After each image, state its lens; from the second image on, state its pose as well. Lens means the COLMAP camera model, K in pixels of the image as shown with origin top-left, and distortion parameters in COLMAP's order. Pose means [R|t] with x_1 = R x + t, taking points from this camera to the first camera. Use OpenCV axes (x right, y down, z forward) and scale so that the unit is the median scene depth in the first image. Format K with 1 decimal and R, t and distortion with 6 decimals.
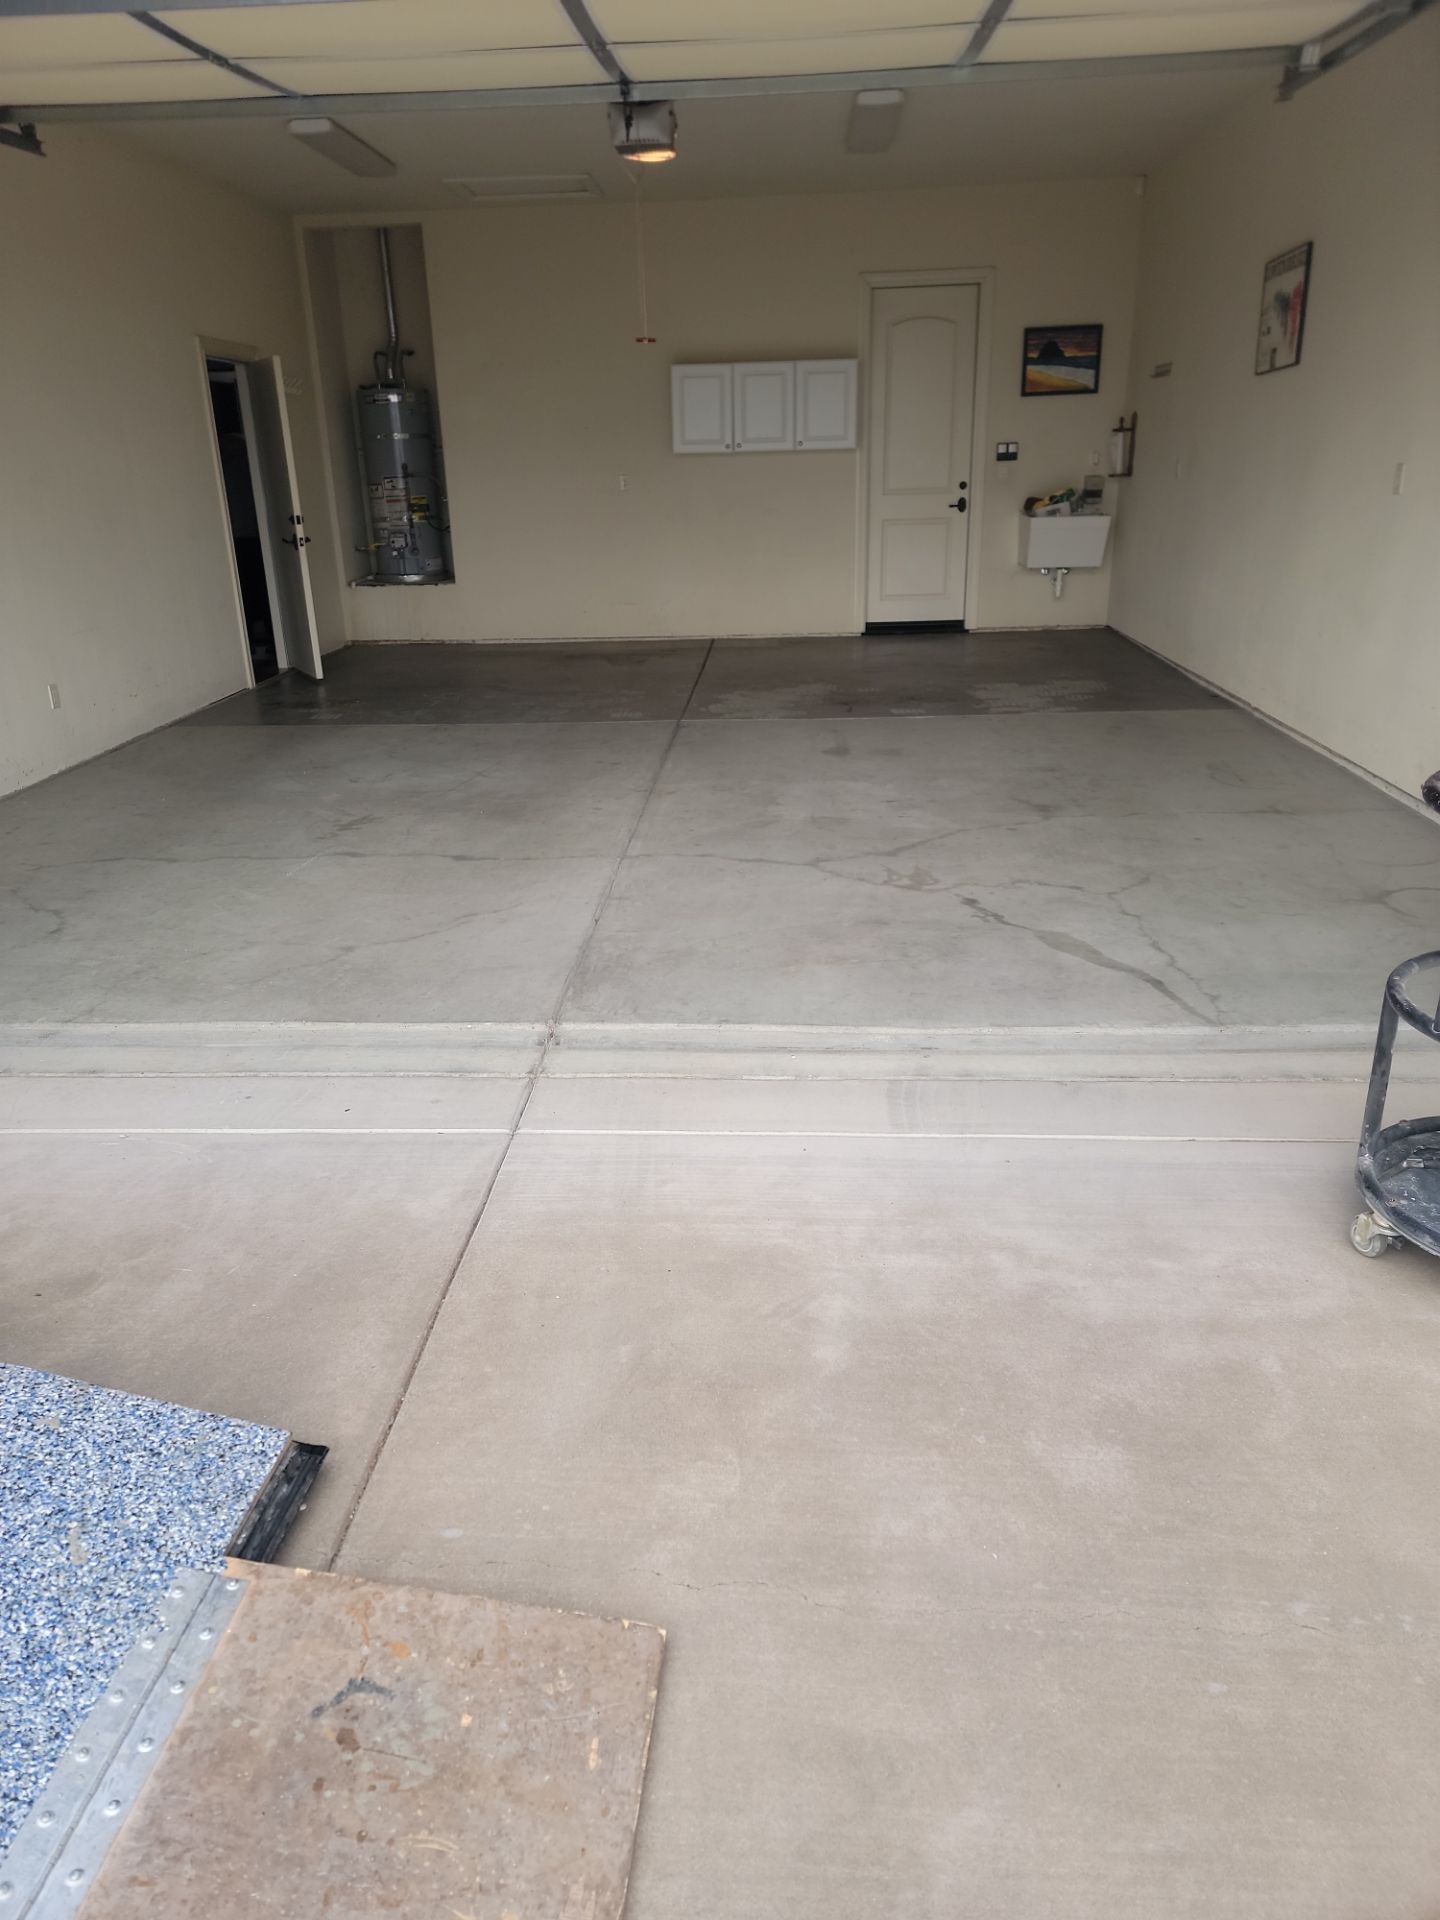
lens RADIAL K [[1328.6, 0, 708.7], [0, 1328.6, 958.7], [0, 0, 1]] dist [0.143107, -0.229518]
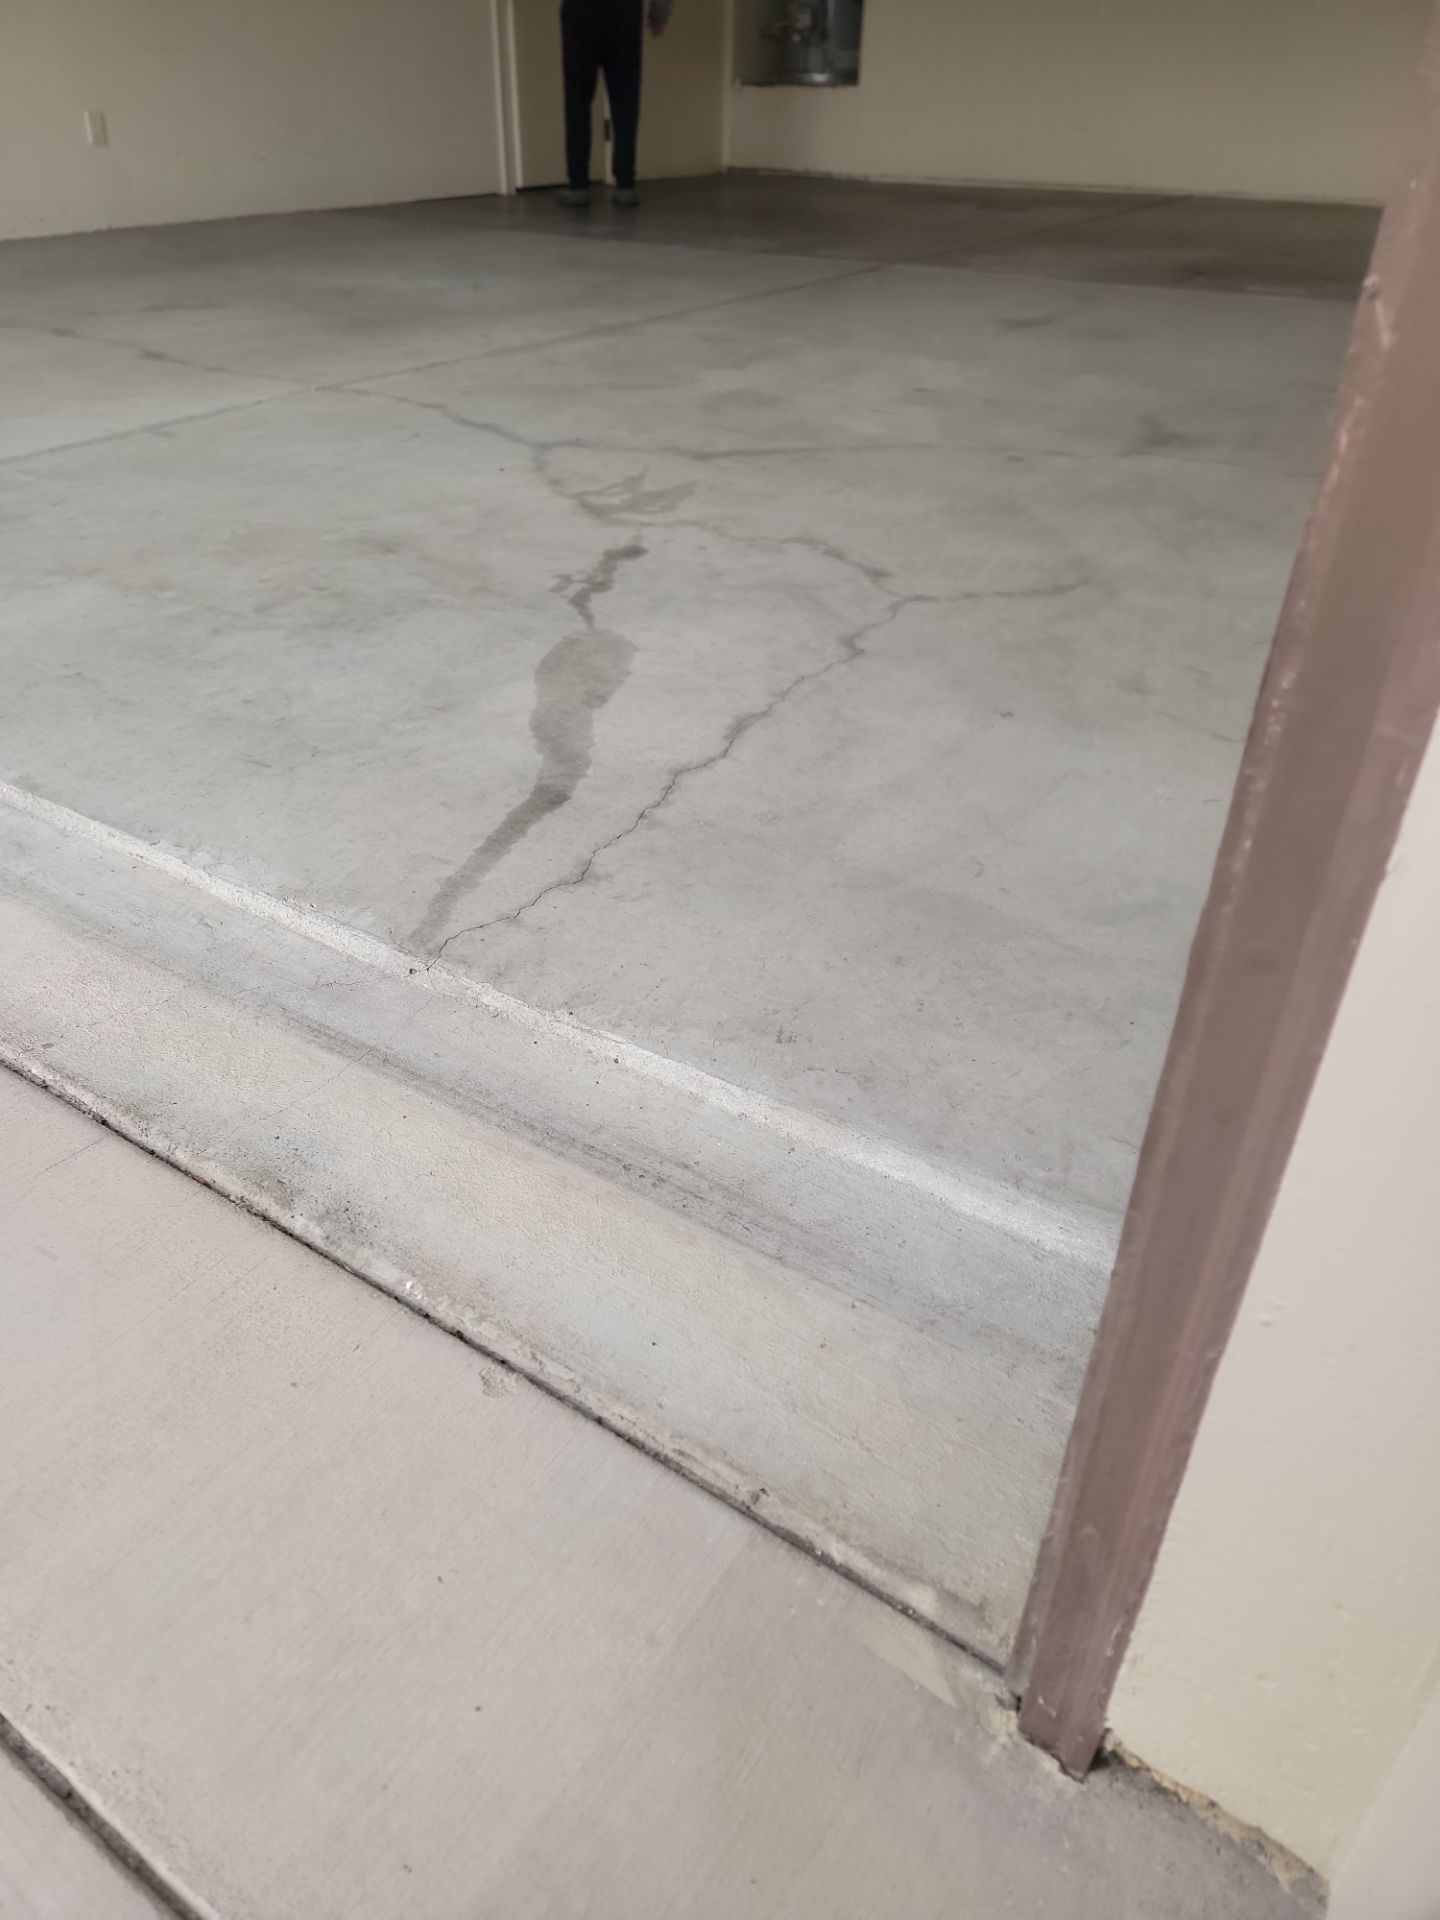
lens RADIAL K [[1314.6, 0, 694.7], [0, 1314.6, 973.7], [0, 0, 1]] dist [0.097783, -0.090911]
pose [[0.852136, 0.320547, -0.413659, 0.385044], [-0.212712, 0.934365, 0.285859, -0.036456], [0.478140, -0.155600, 0.864390, 0.501174]]
